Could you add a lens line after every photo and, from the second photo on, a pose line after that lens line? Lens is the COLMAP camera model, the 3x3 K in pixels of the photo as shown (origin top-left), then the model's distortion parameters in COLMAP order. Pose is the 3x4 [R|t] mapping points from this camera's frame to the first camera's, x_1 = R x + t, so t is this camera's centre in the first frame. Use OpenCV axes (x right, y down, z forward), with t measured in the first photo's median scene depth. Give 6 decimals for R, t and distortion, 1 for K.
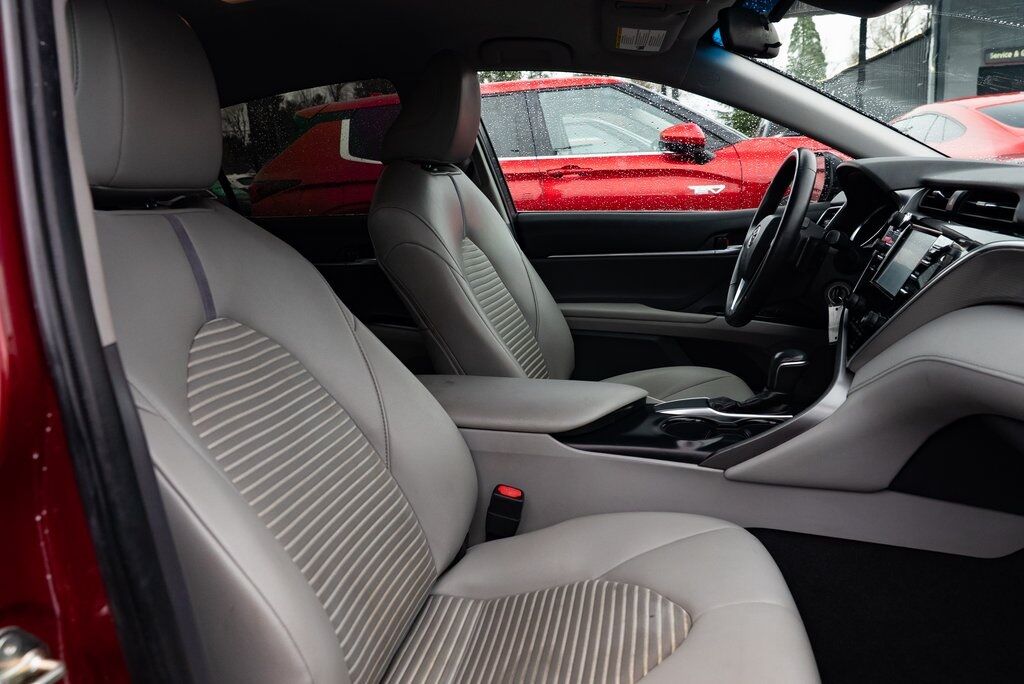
lens RADIAL K [[692.9, 0, 515.3], [0, 692.9, 340.2], [0, 0, 1]] dist [-0.033549, 0.020164]
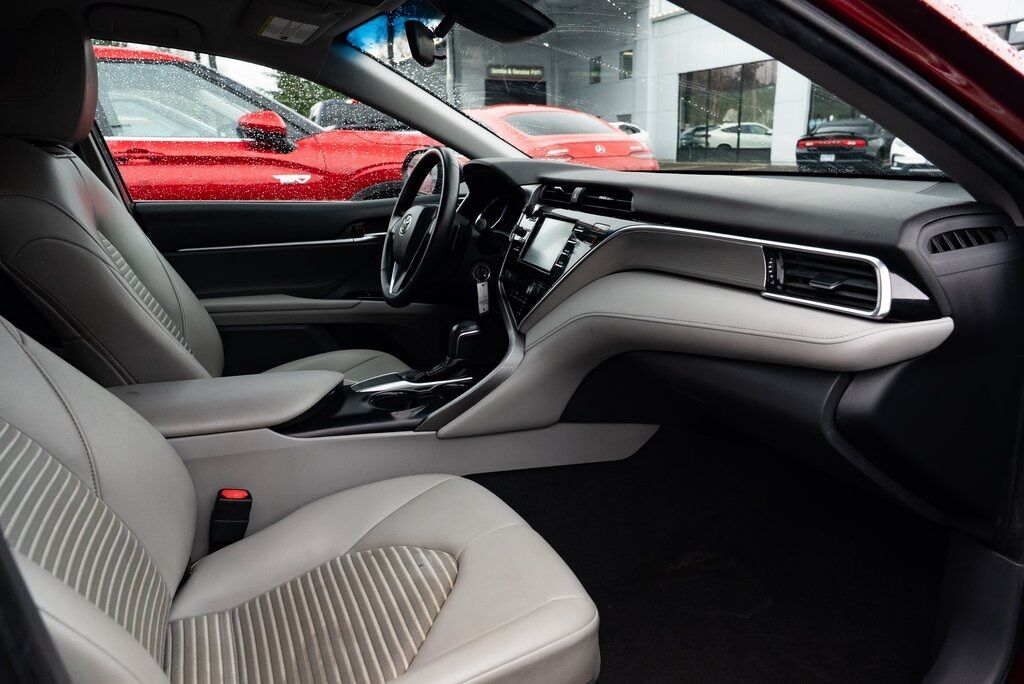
lens RADIAL K [[692.9, 0, 515.5], [0, 692.9, 343.7], [0, 0, 1]] dist [-0.033549, 0.020164]
pose [[0.816084, -0.106563, 0.568024, -0.189521], [0.095387, 0.994210, 0.049474, 0.000950], [-0.570007, 0.013807, 0.821524, -0.009466]]
